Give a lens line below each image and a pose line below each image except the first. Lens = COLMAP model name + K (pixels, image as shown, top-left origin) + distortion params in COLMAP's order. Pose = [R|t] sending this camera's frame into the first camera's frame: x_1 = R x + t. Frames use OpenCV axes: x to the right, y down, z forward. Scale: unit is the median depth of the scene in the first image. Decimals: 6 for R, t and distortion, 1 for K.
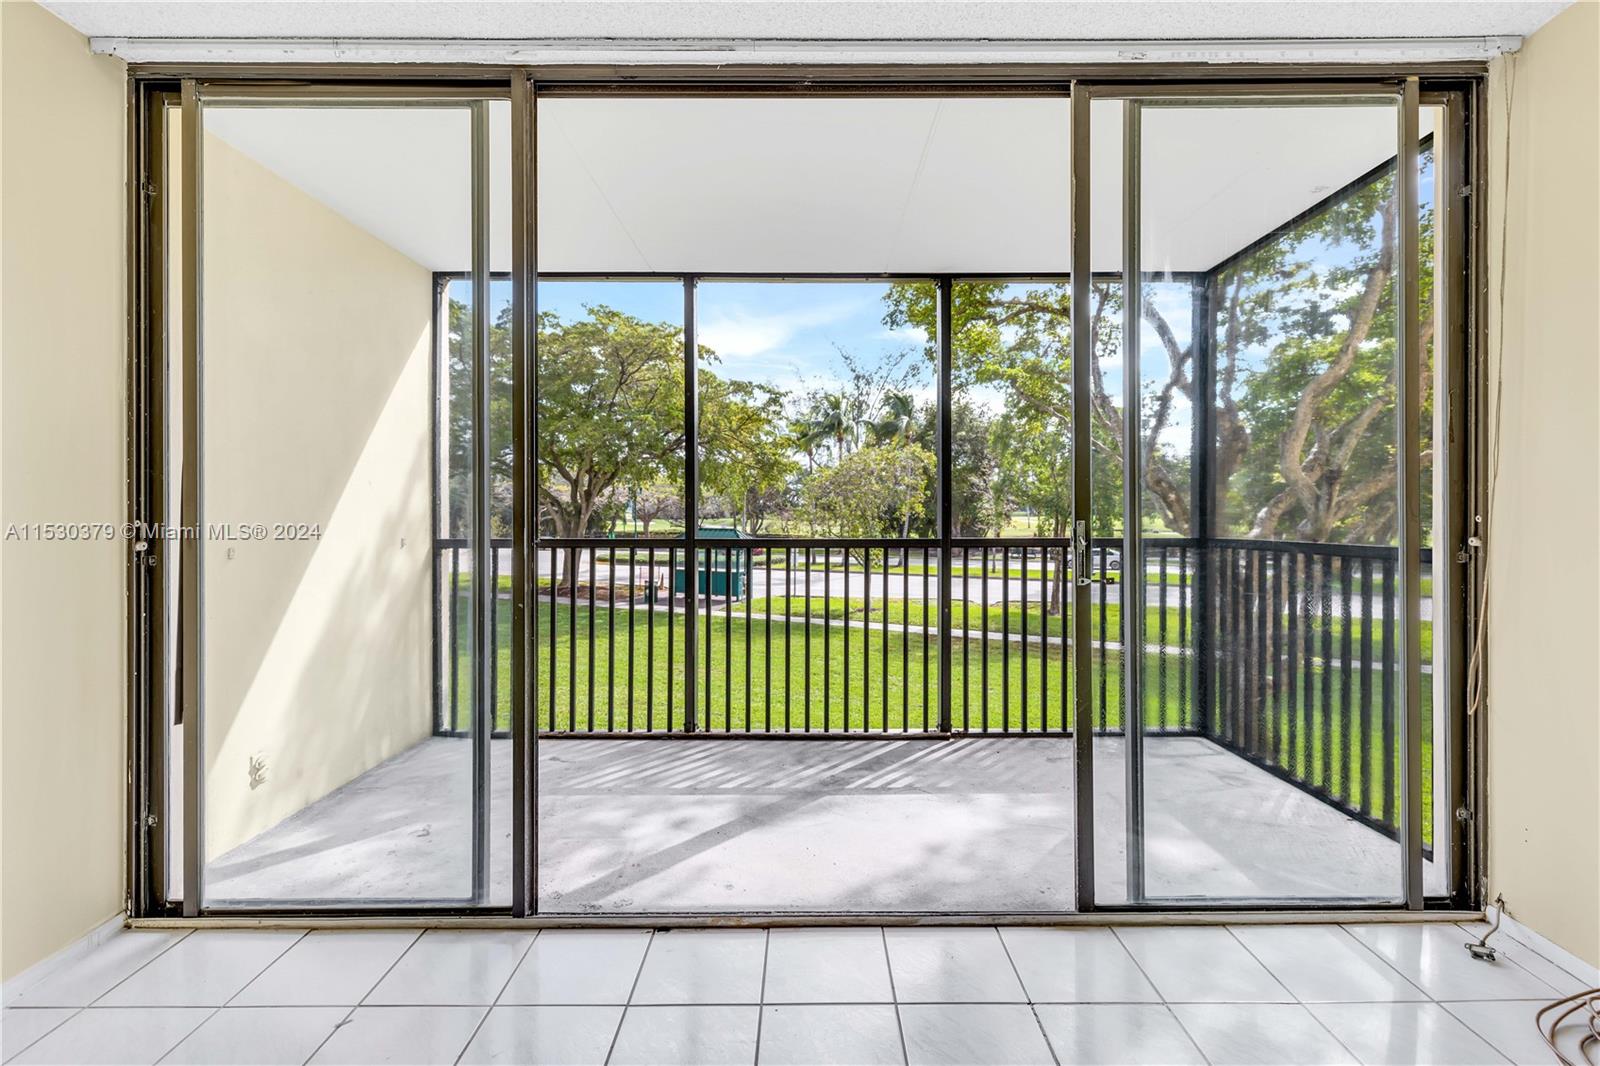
lens RADIAL K [[722.7, 0, 802.2], [0, 722.7, 510.5], [0, 0, 1]] dist [0.003156, 0.000406]
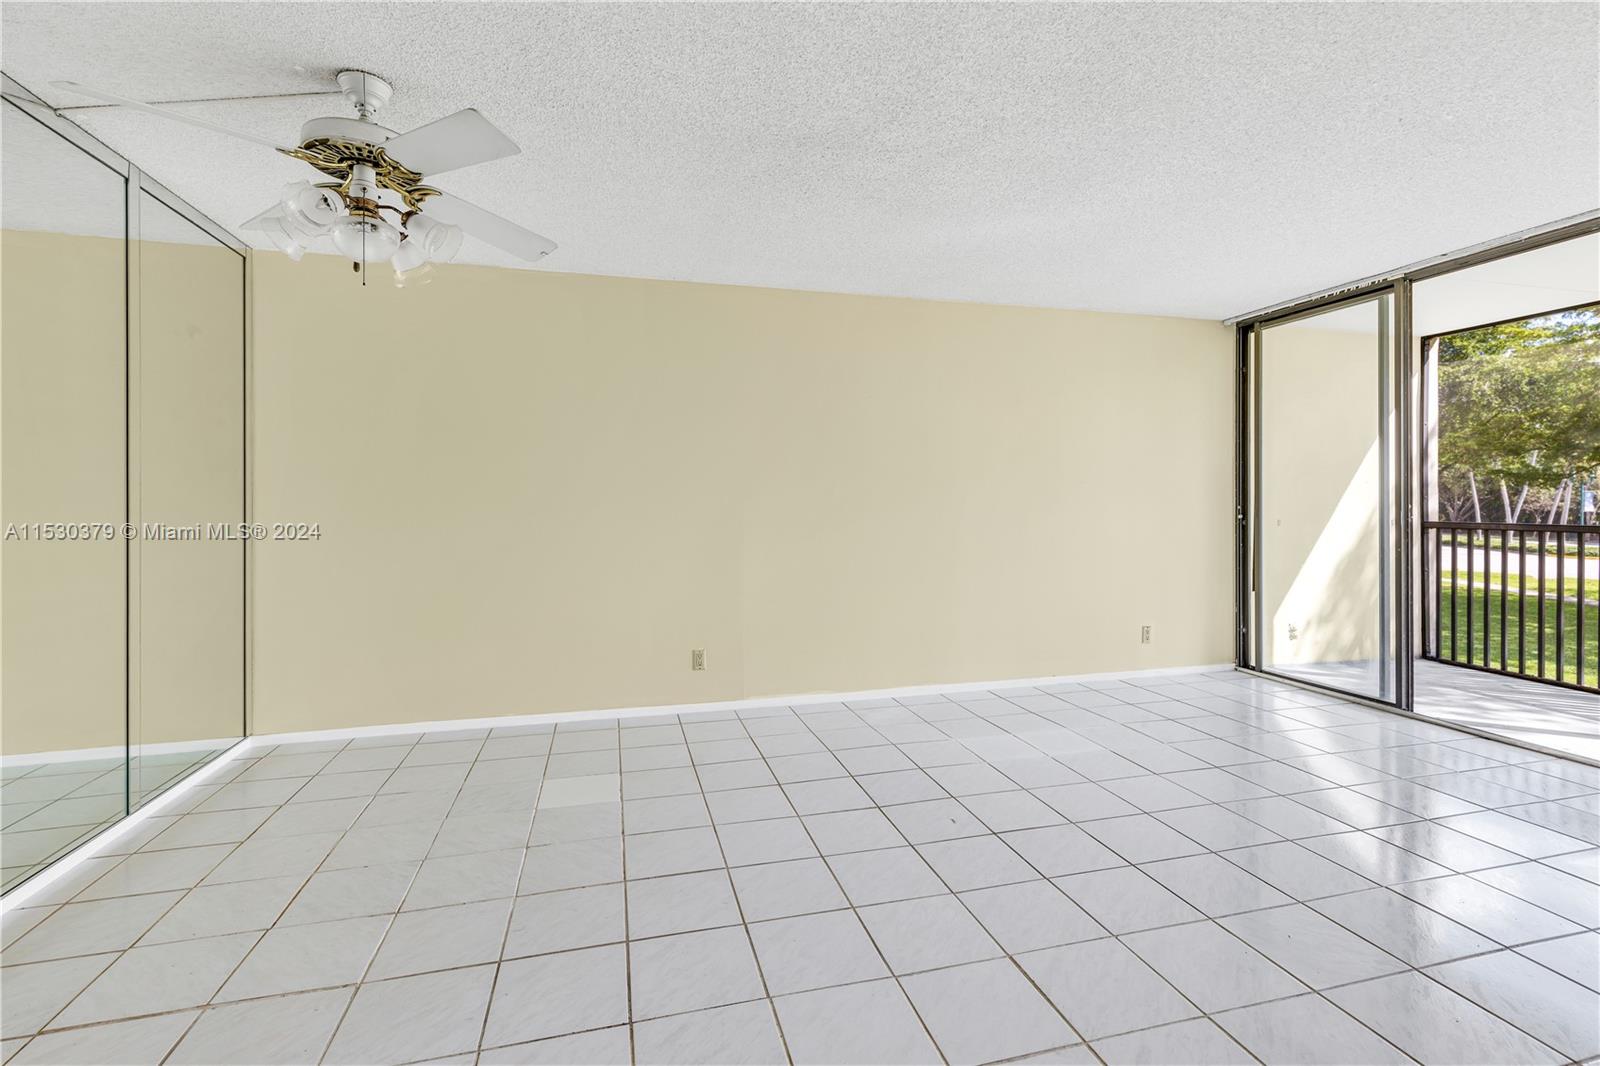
lens RADIAL K [[727.1, 0, 805.2], [0, 727.1, 501.2], [0, 0, 1]] dist [0.002641, -0.000054]
pose [[0.253720, -0.000610, -0.967278, 0.581997], [0.000562, 1.000000, -0.000483, -0.000879], [0.967278, -0.000421, 0.253720, -0.556526]]
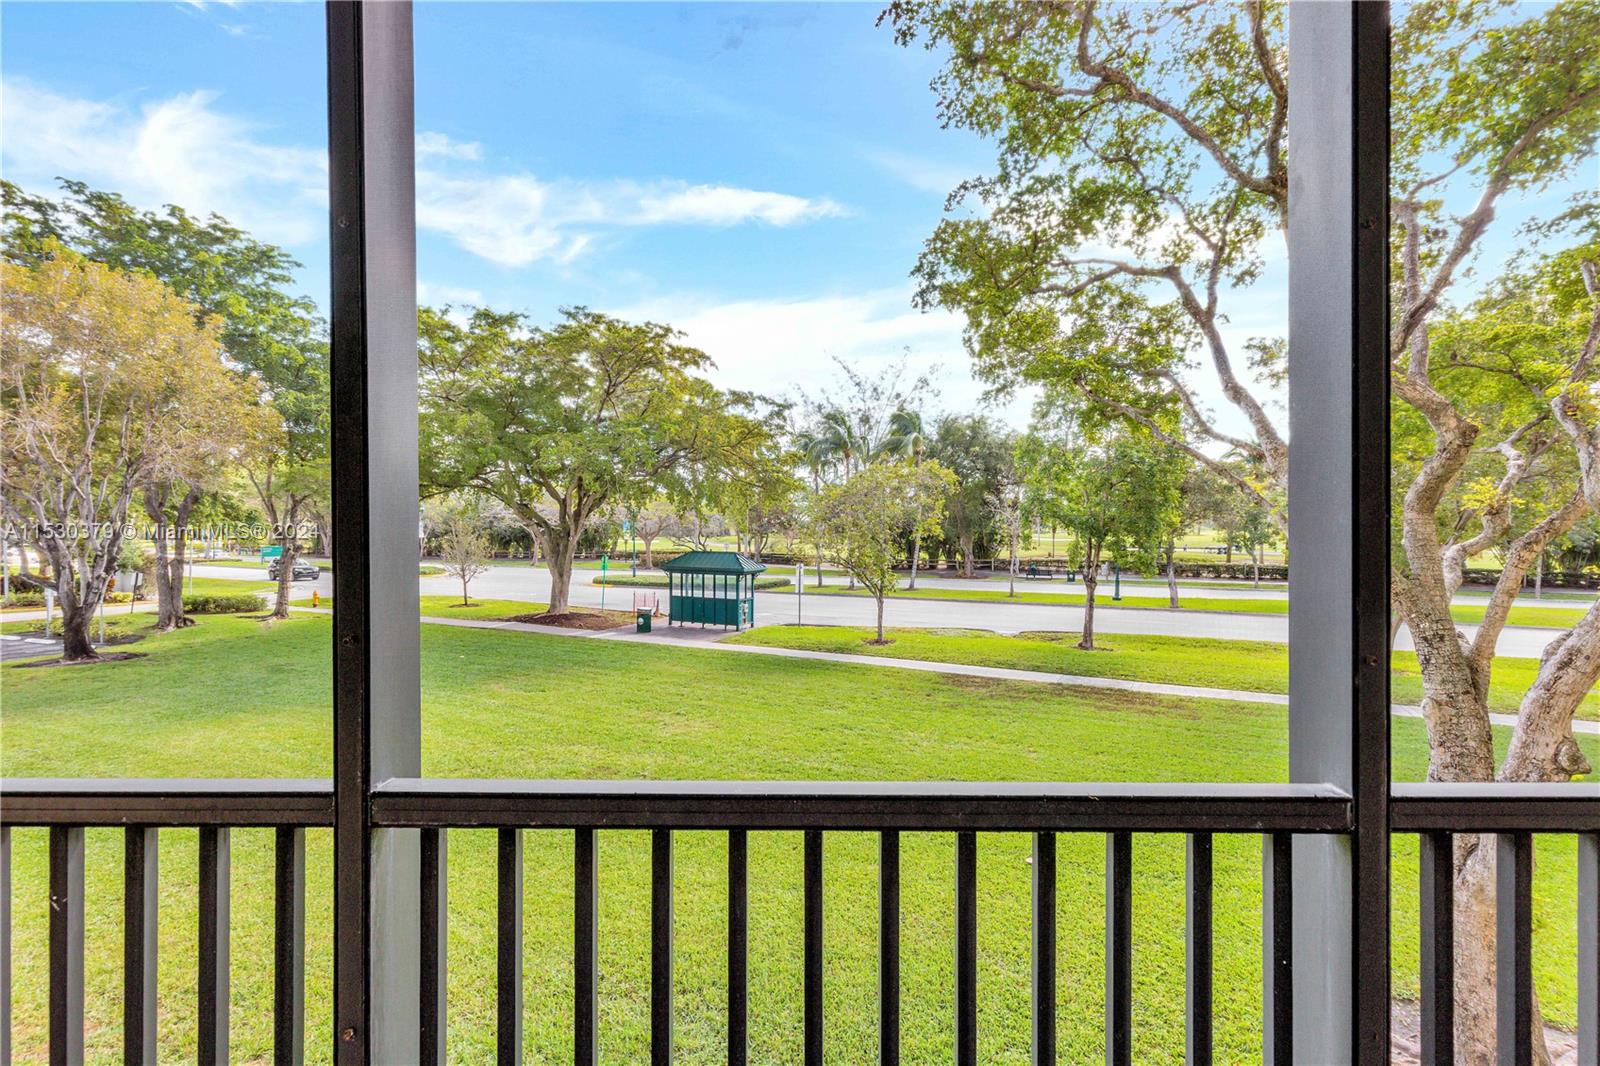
lens RADIAL K [[722.7, 0, 802.2], [0, 722.7, 510.5], [0, 0, 1]] dist [0.003156, 0.000406]
pose [[0.999971, -0.001775, -0.007363, -0.004572], [0.001602, 0.999724, -0.023457, -0.056211], [0.007402, 0.023444, 0.999698, 0.694847]]
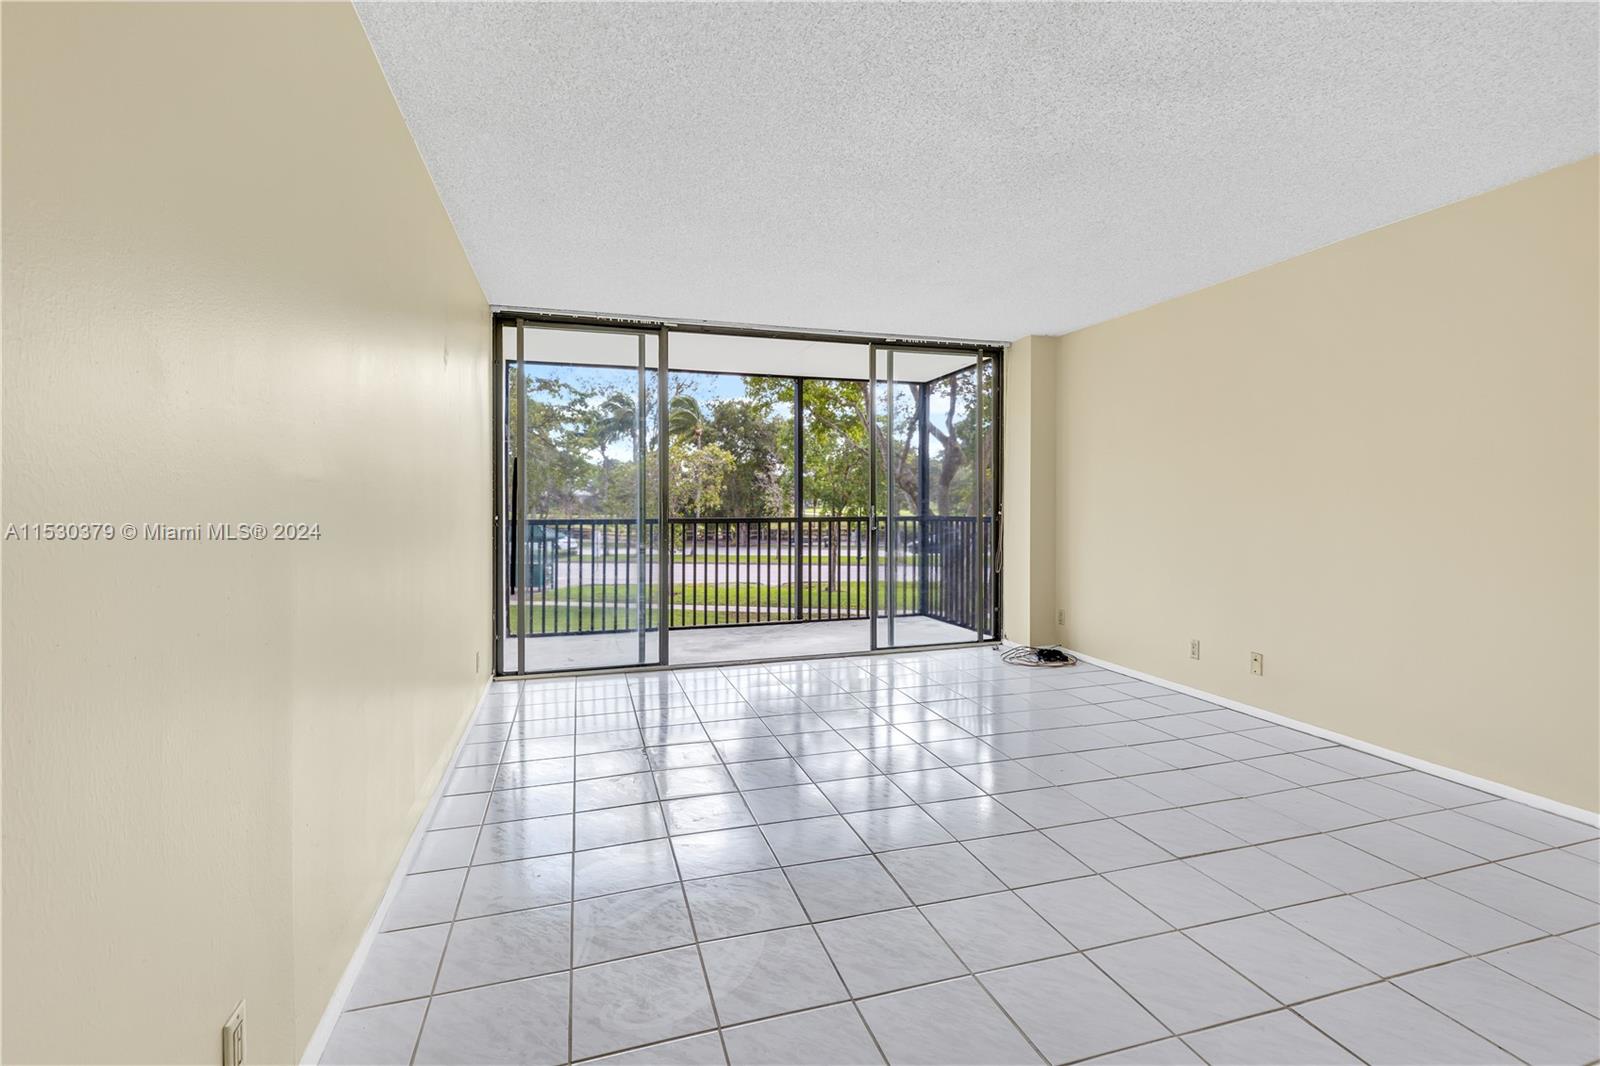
lens RADIAL K [[722.7, 0, 802.2], [0, 722.7, 510.5], [0, 0, 1]] dist [0.003156, 0.000406]
pose [[0.954119, -0.004299, 0.299398, -0.356095], [0.001326, 0.999948, 0.010133, 0.002366], [-0.299426, -0.009271, 0.954075, -0.791882]]
